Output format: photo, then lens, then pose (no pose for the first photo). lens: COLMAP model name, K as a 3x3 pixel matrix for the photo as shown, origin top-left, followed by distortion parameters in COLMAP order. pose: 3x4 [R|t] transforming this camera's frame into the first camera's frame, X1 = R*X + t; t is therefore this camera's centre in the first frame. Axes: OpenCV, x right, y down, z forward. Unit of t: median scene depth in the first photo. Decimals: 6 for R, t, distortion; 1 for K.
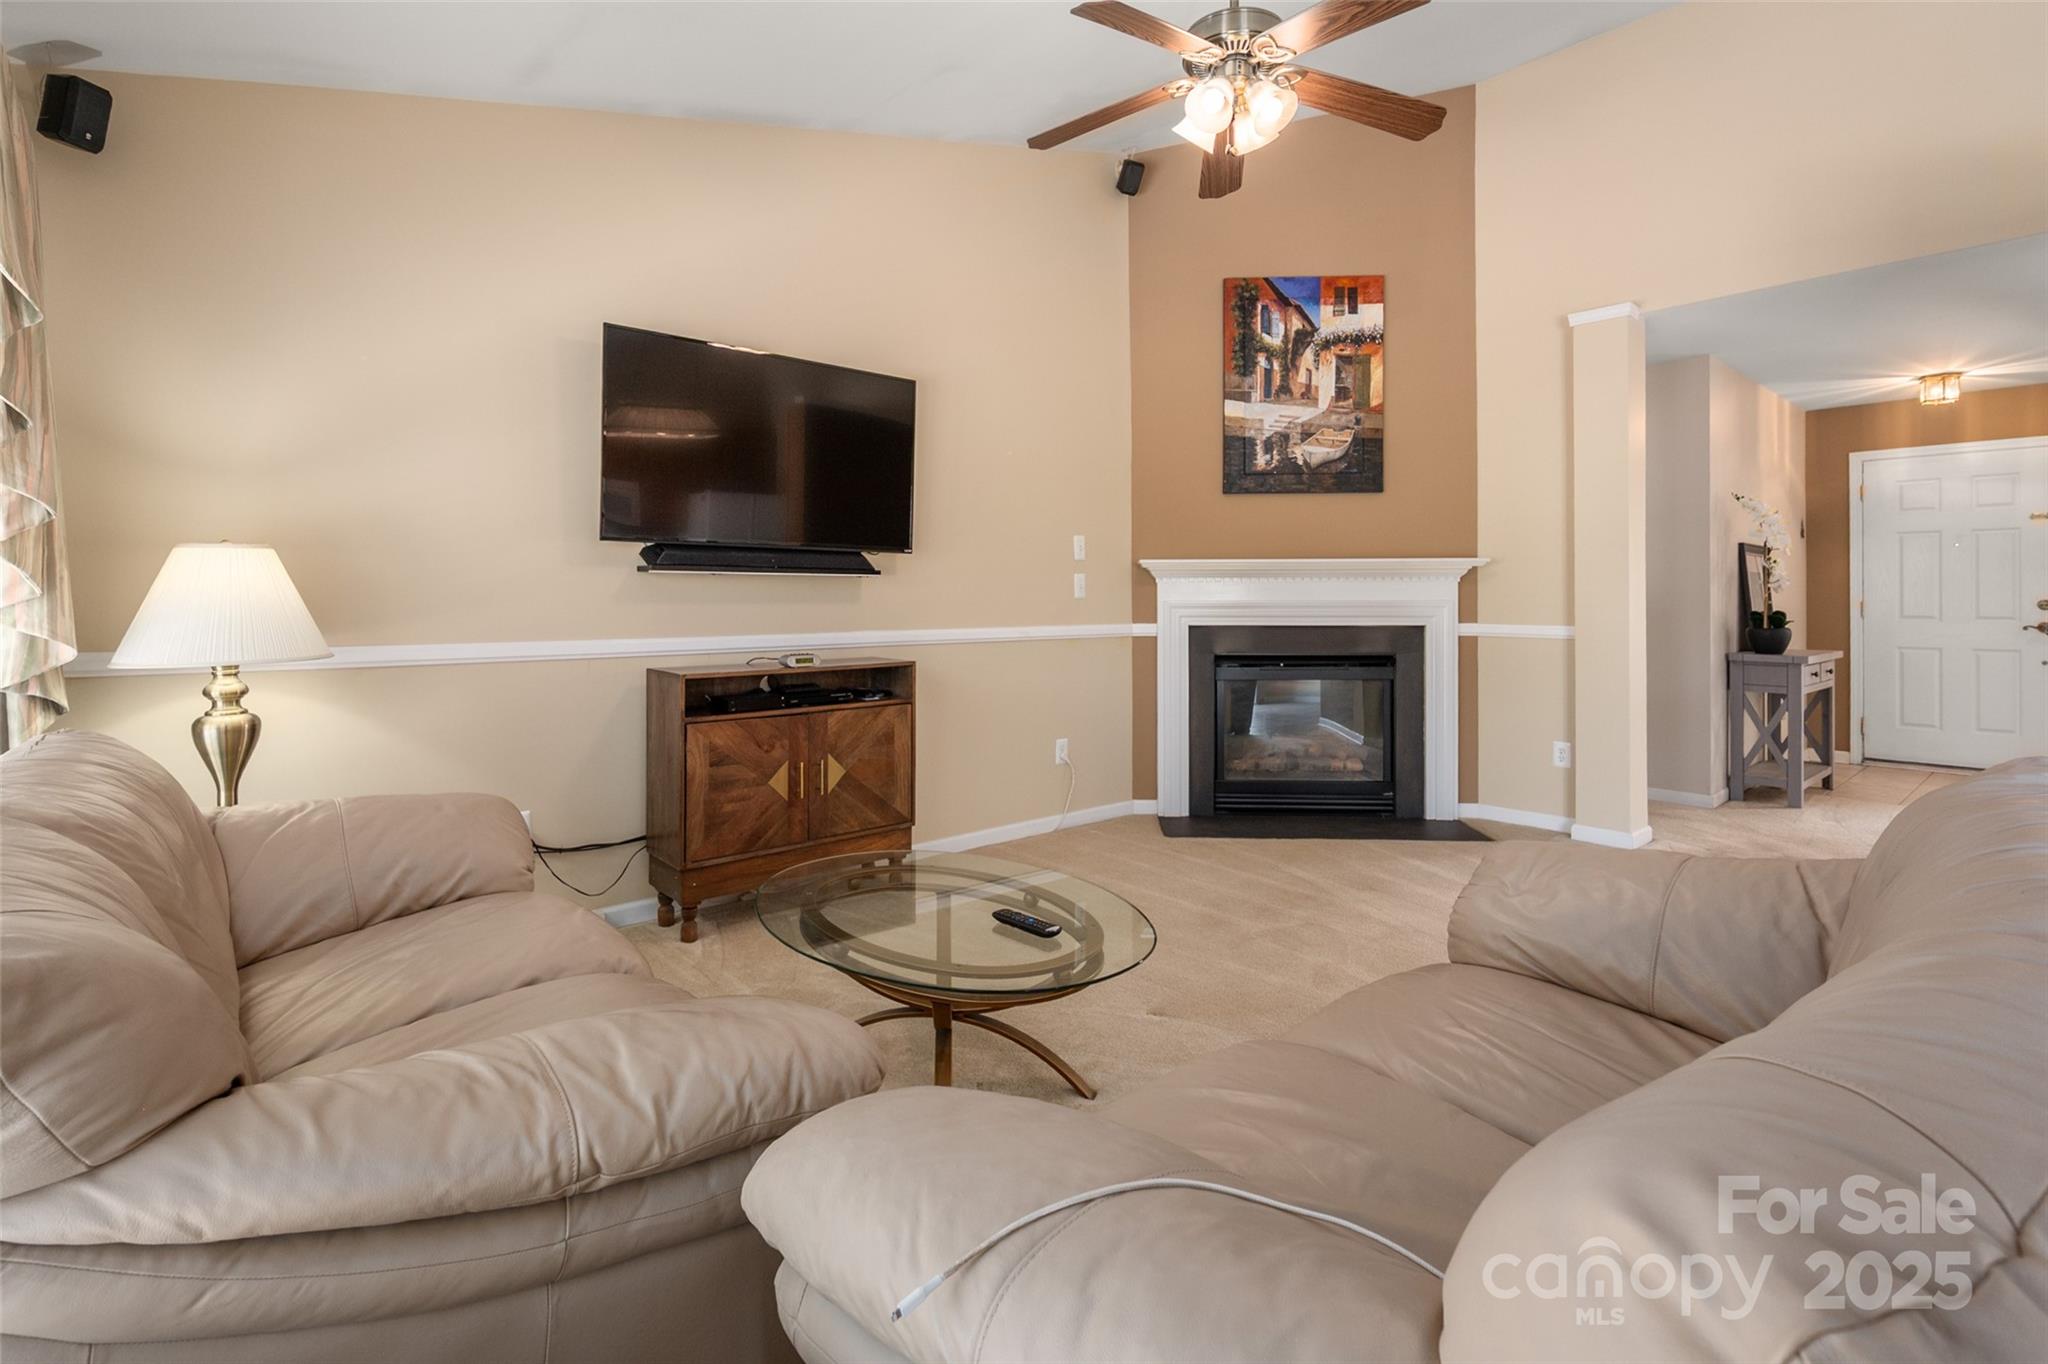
lens RADIAL K [[1001.7, 0, 1034.1], [0, 1001.7, 592.3], [0, 0, 1]] dist [0.002578, -0.001390]
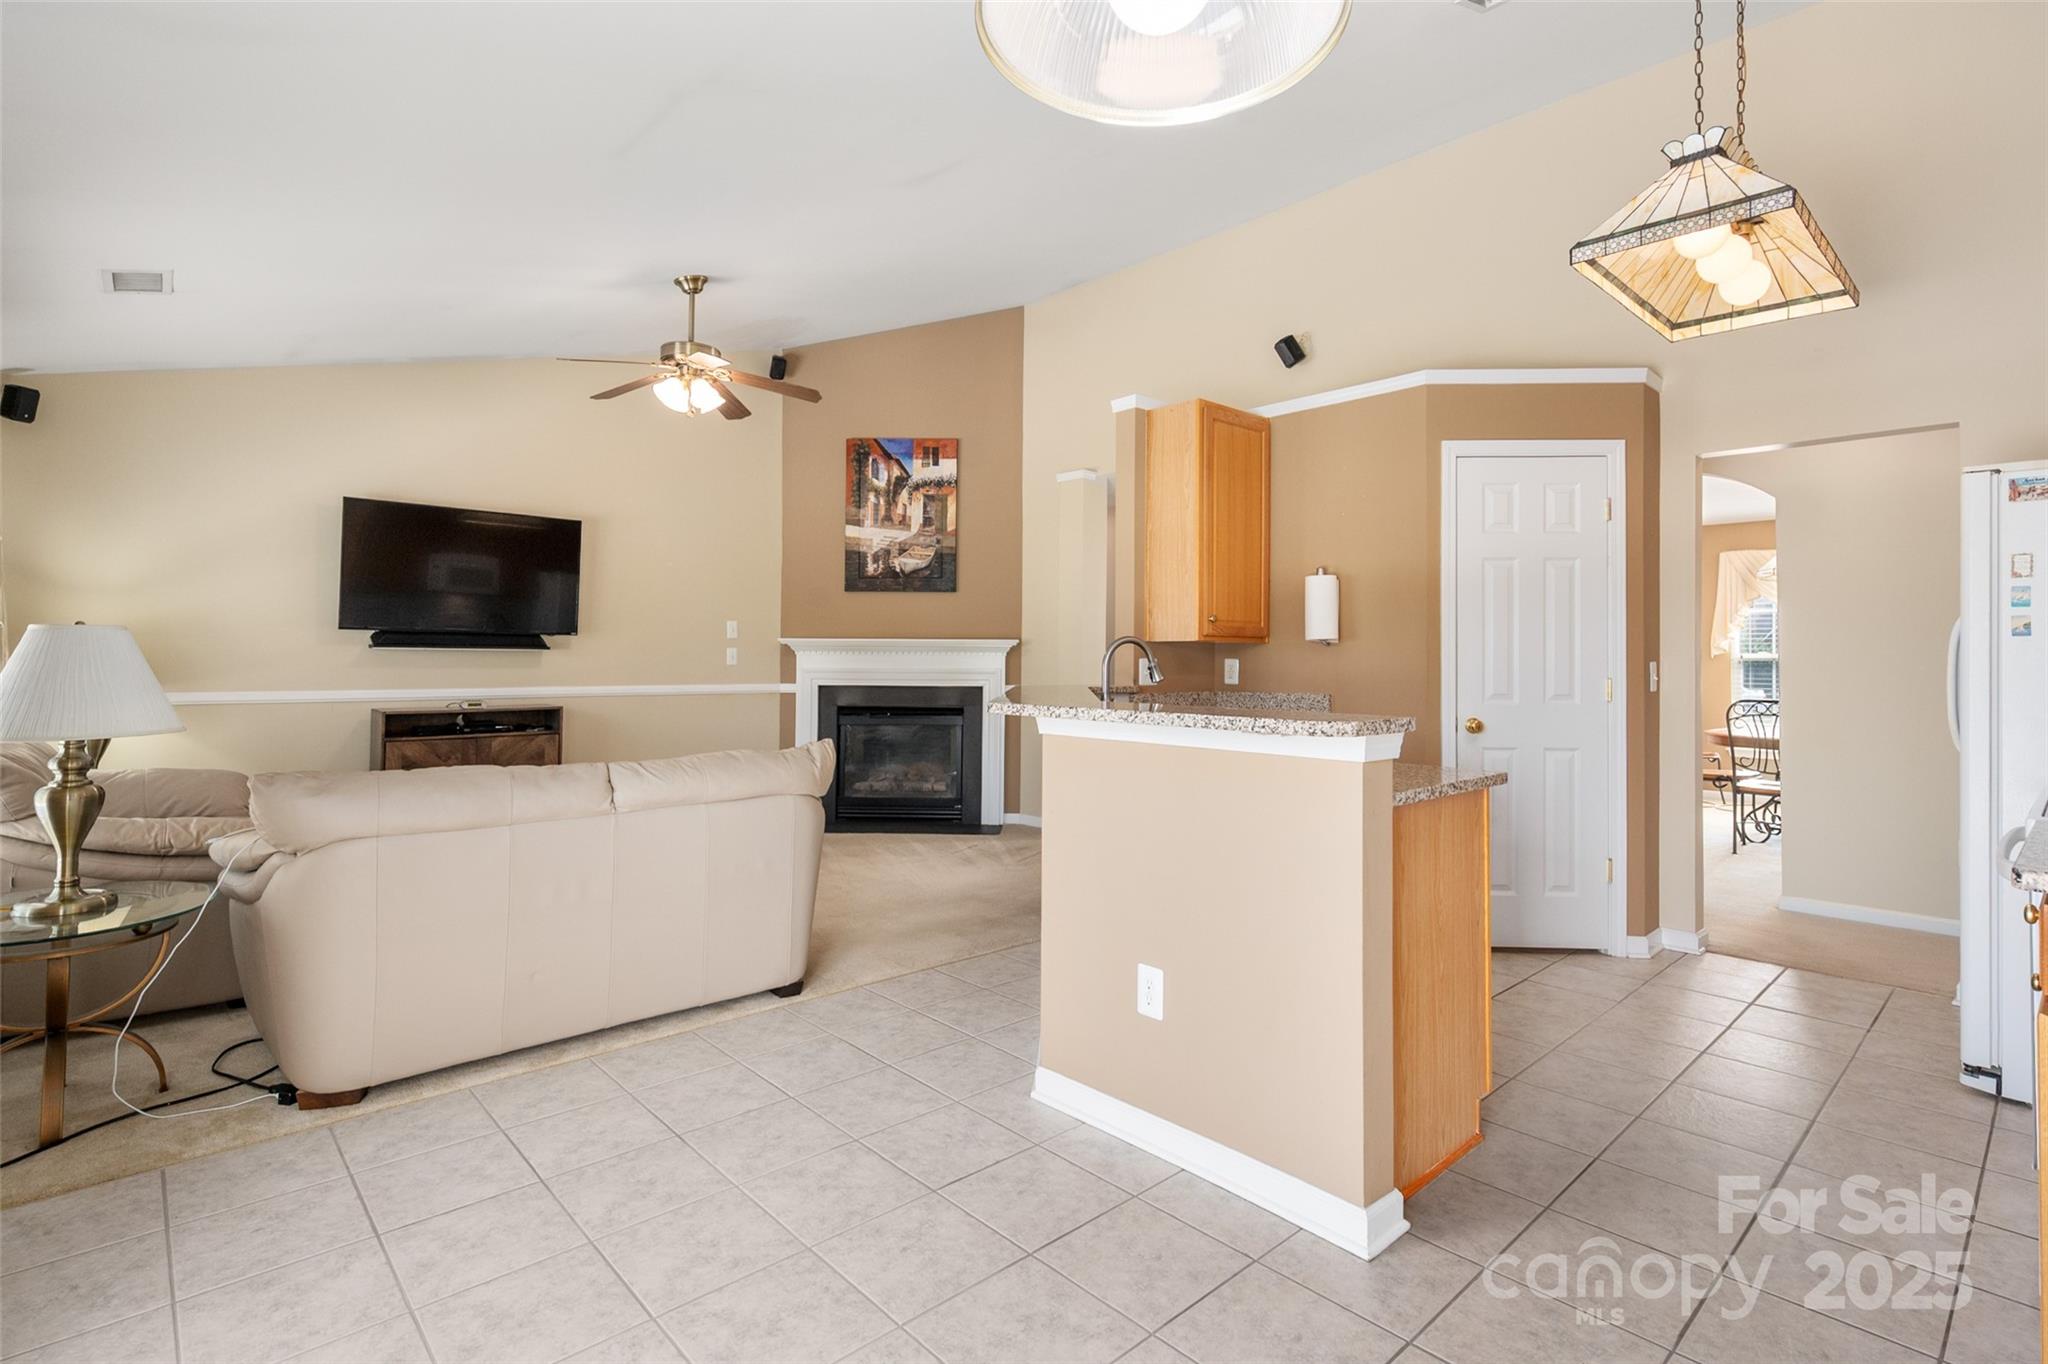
lens RADIAL K [[1001.7, 0, 999.3], [0, 1001.7, 636.6], [0, 0, 1]] dist [0.002578, -0.001390]
pose [[0.999797, 0.010591, 0.017162, 0.385476], [-0.010331, 0.999832, -0.015162, -0.016336], [-0.017320, 0.014981, 0.999738, -0.408847]]
